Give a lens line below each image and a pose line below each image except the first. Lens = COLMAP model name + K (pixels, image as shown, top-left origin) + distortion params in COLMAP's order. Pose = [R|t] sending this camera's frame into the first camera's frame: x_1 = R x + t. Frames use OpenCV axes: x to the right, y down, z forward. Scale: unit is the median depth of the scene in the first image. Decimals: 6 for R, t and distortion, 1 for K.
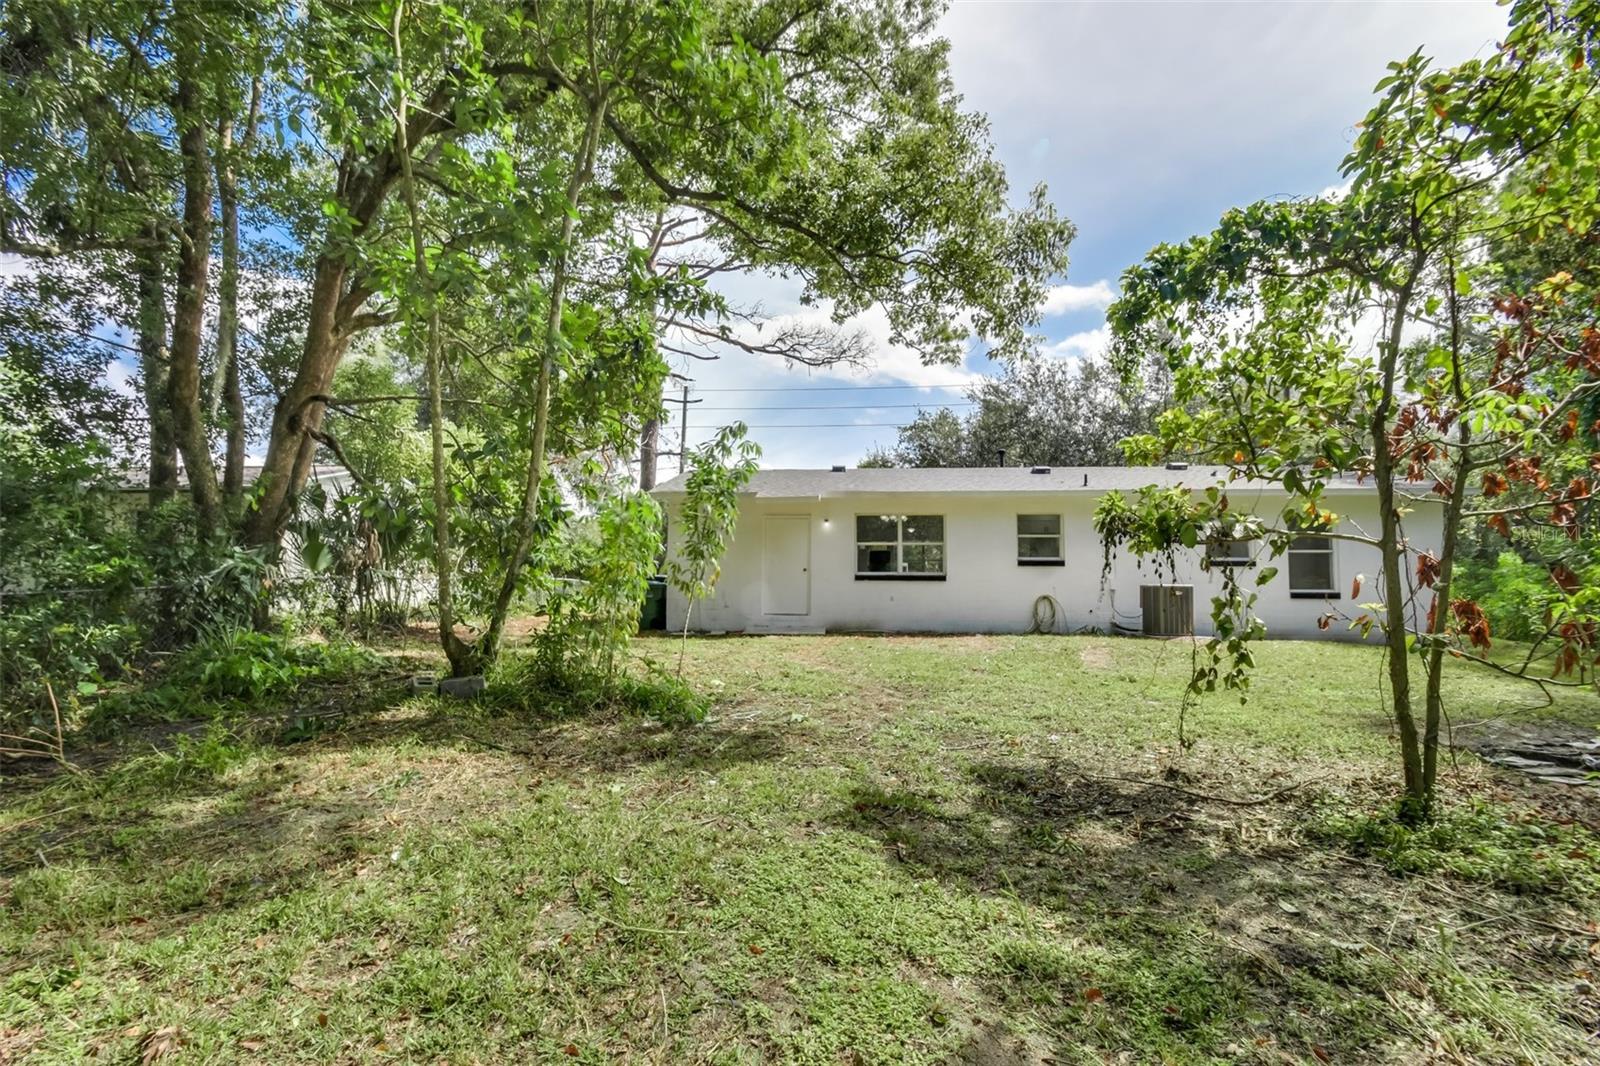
lens RADIAL K [[732.7, 0, 830.5], [0, 732.7, 555.8], [0, 0, 1]] dist [0.023578, -0.016218]
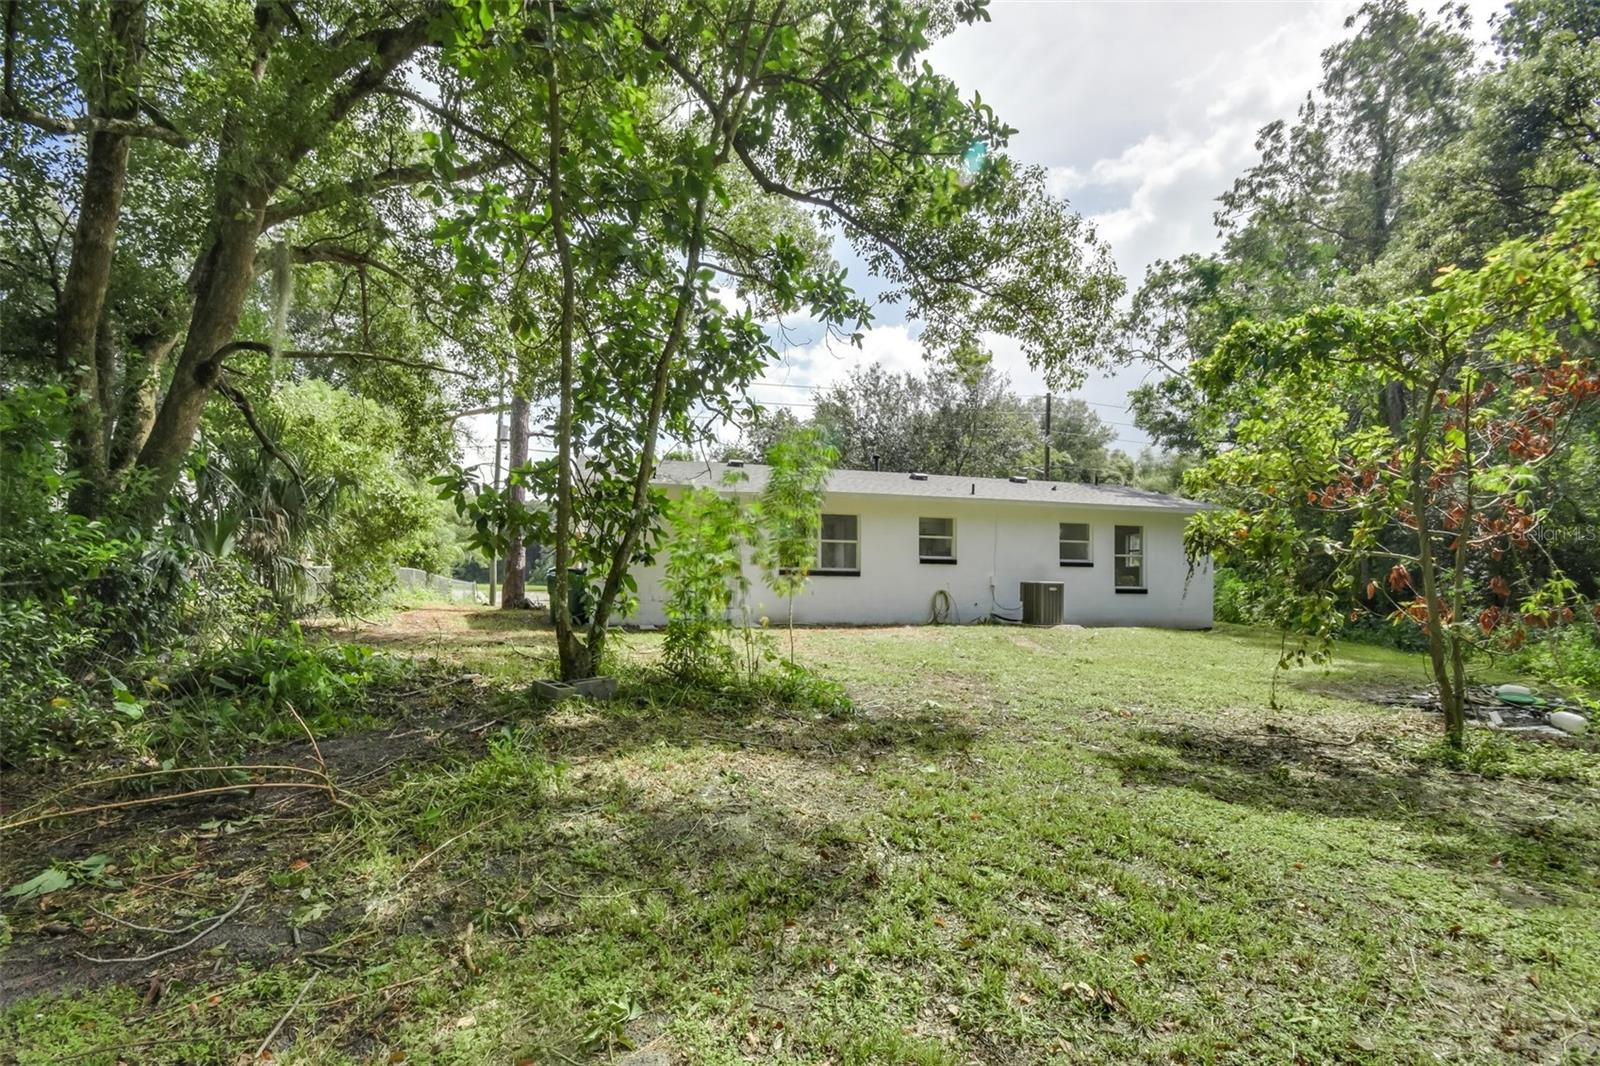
lens RADIAL K [[726.8, 0, 800.9], [0, 726.8, 596.8], [0, 0, 1]] dist [0.000004, -0.015512]
pose [[0.938043, -0.001032, 0.346518, -0.295634], [-0.022711, 0.997663, 0.064449, -0.002901], [-0.345774, -0.068325, 0.935827, 0.026949]]
